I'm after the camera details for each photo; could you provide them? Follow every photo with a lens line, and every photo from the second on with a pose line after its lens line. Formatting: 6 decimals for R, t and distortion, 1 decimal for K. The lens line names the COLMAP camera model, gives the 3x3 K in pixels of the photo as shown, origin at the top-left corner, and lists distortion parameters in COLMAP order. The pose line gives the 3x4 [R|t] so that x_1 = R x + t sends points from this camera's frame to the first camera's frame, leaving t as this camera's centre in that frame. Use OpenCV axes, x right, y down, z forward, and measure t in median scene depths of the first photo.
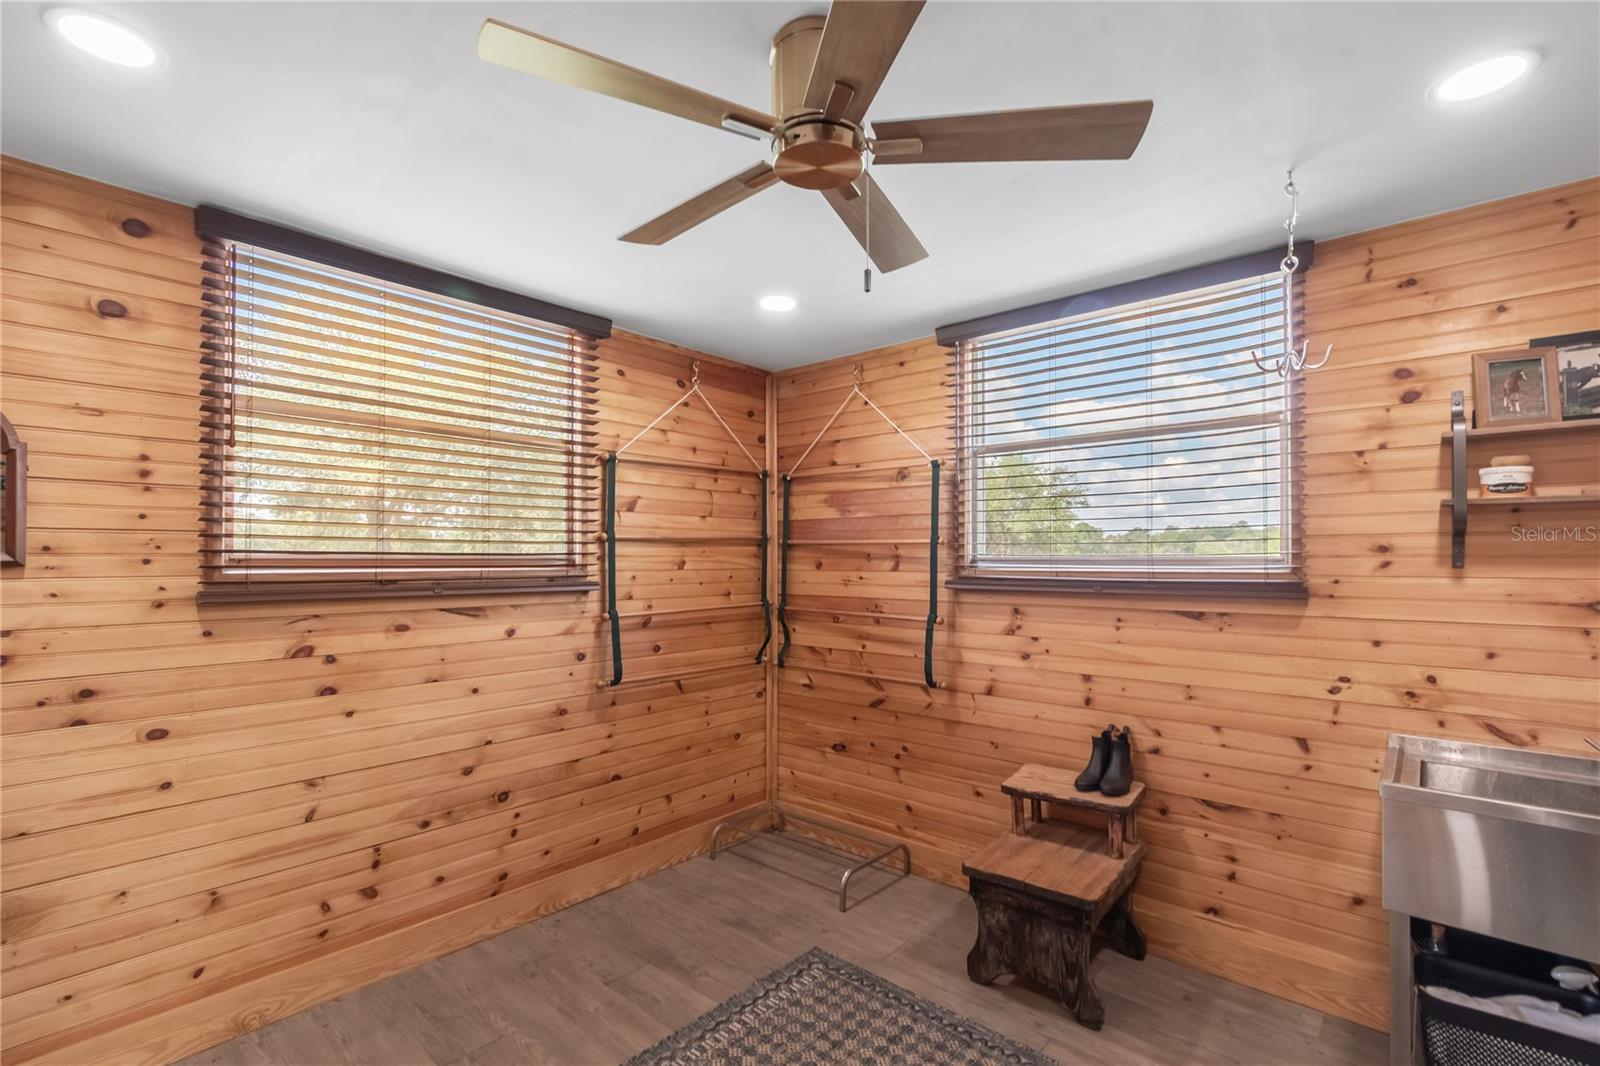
lens RADIAL K [[712.9, 0, 802.9], [0, 712.9, 546.0], [0, 0, 1]] dist [0.001565, -0.000002]
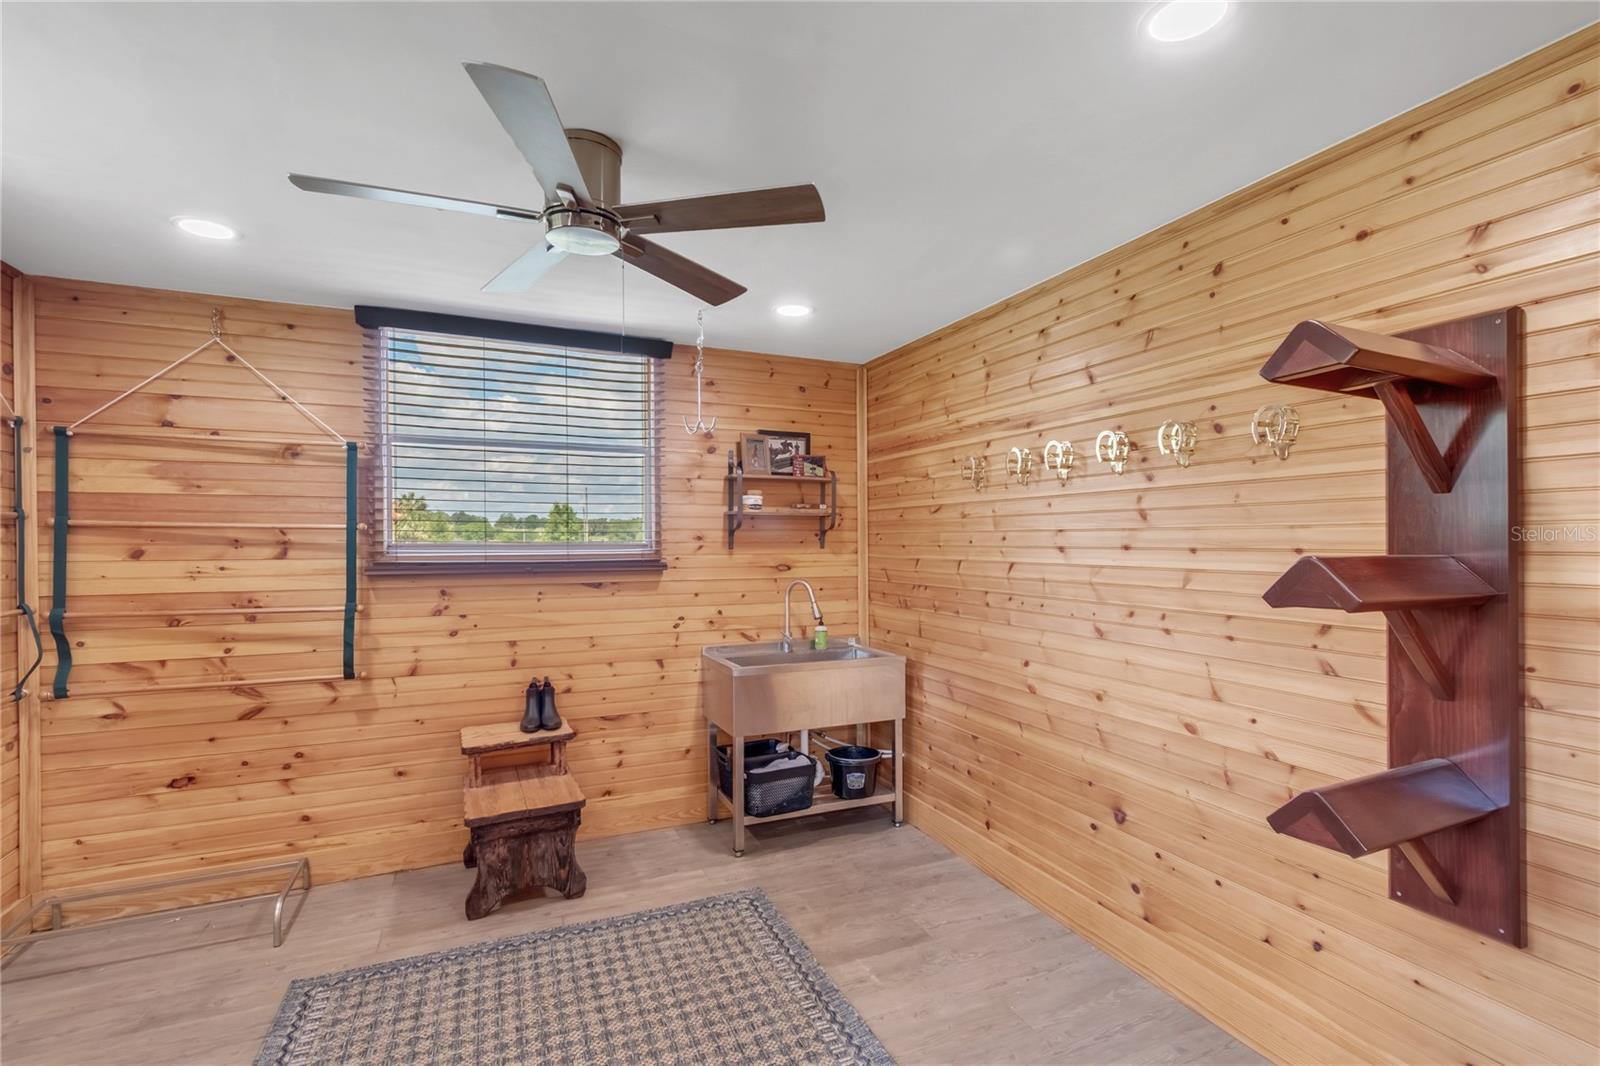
lens RADIAL K [[712.9, 0, 795.5], [0, 712.9, 535.5], [0, 0, 1]] dist [0.001565, -0.000002]
pose [[0.437571, 0.006699, 0.899159, -0.479083], [-0.014357, 0.999897, -0.000463, -0.003691], [-0.899069, -0.012707, 0.437622, 0.047250]]
